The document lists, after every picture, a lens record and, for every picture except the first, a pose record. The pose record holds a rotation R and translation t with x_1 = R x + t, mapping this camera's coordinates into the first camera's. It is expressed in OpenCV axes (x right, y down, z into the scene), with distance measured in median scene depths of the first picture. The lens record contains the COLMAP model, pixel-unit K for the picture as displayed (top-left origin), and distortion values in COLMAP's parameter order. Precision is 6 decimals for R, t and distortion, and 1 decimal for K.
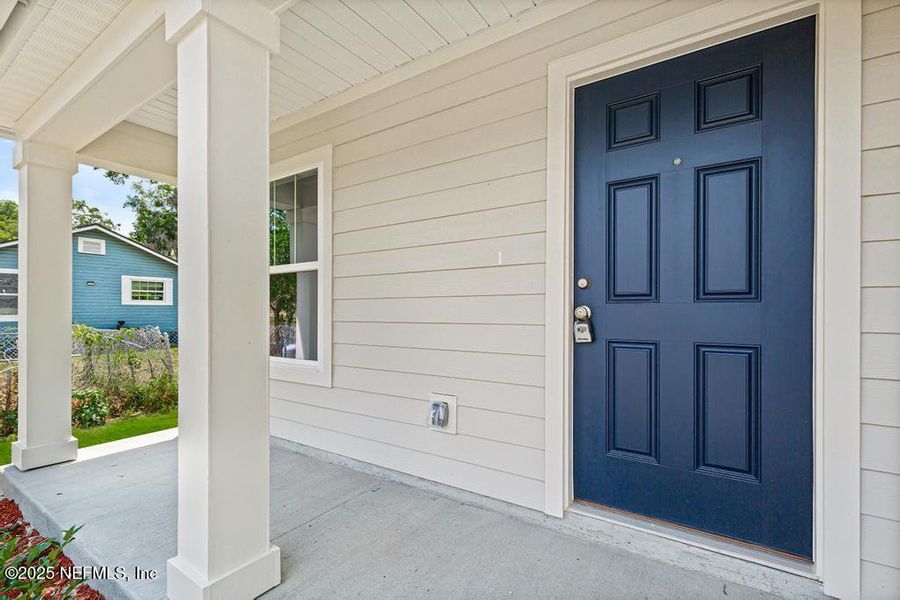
lens RADIAL K [[405.7, 0, 451.5], [0, 405.7, 311.9], [0, 0, 1]] dist [0.001452, 0.000114]
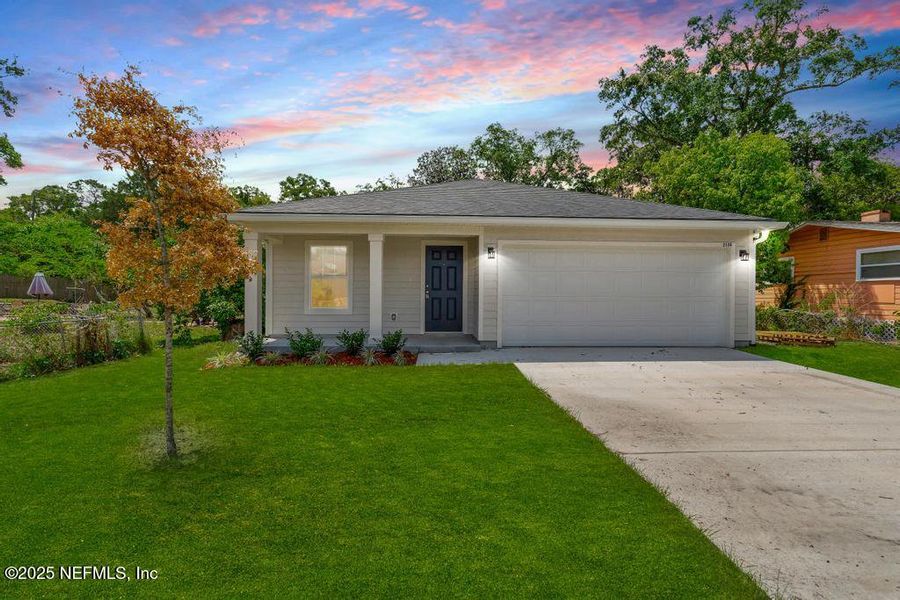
lens RADIAL K [[420.1, 0, 450.0], [0, 420.1, 300.0], [0, 0, 1]] dist [0.002732, 0.000101]
pose [[0.798440, -0.000509, 0.602074, -2.454277], [-0.005846, 0.999946, 0.008597, 0.049654], [-0.602046, -0.010384, 0.798394, -3.139429]]
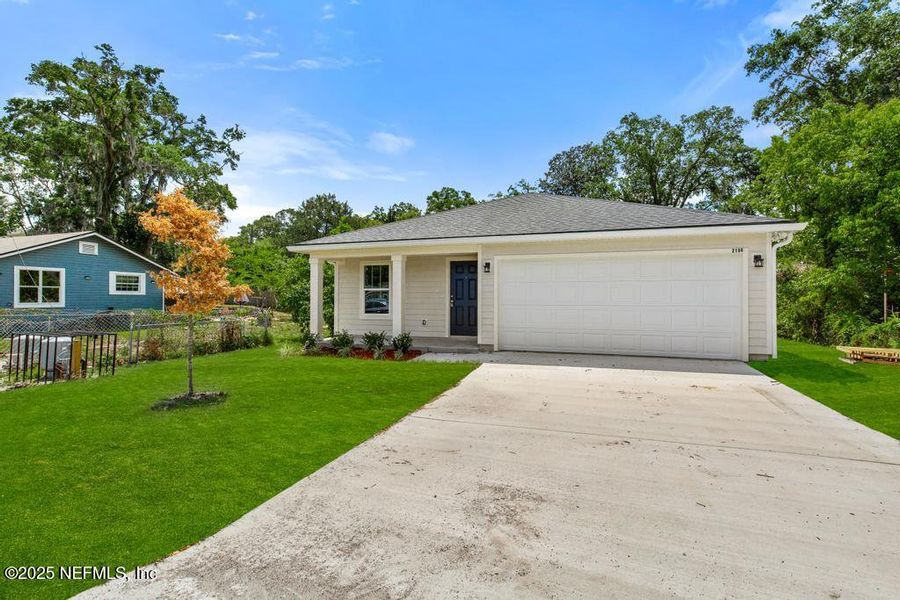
lens RADIAL K [[432.3, 0, 442.0], [0, 432.3, 296.7], [0, 0, 1]] dist [0.001277, -0.000296]
pose [[0.965458, 0.005716, 0.260497, -1.359799], [-0.003233, 0.999945, -0.009958, -0.005558], [-0.260539, 0.008772, 0.965423, -4.730083]]
